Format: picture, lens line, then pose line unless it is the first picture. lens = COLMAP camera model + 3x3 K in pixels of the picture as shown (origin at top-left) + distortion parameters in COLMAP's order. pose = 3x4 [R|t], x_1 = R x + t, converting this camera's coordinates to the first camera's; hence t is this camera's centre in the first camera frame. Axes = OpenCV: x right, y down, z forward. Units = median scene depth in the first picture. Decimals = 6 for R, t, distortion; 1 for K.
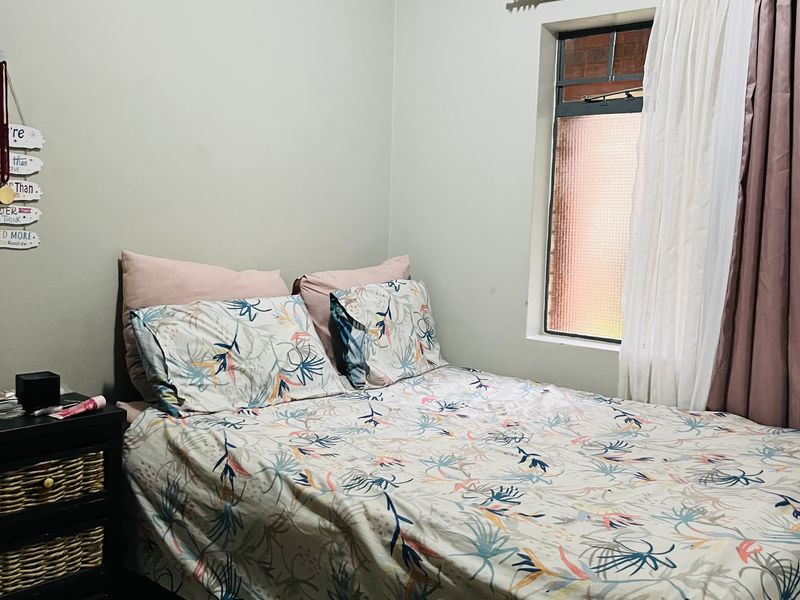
lens RADIAL K [[805.8, 0, 400.0], [0, 805.8, 300.0], [0, 0, 1]] dist [0.015233, 0.014095]
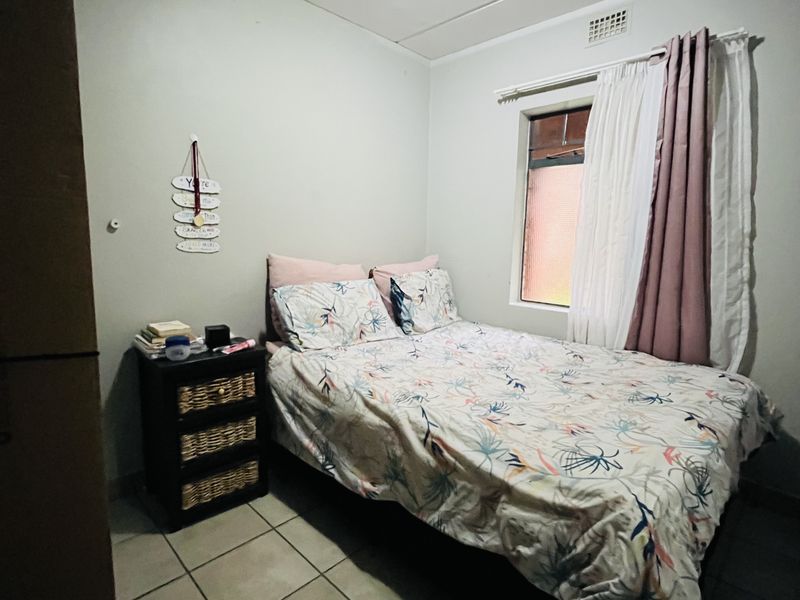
lens RADIAL K [[426.1, 0, 400.0], [0, 426.1, 300.0], [0, 0, 1]] dist [-0.001800, -0.000366]
pose [[0.996488, -0.001260, -0.083723, 0.008354], [0.004979, 0.999010, 0.044218, -0.001190], [0.083585, -0.044479, 0.995508, 0.145541]]
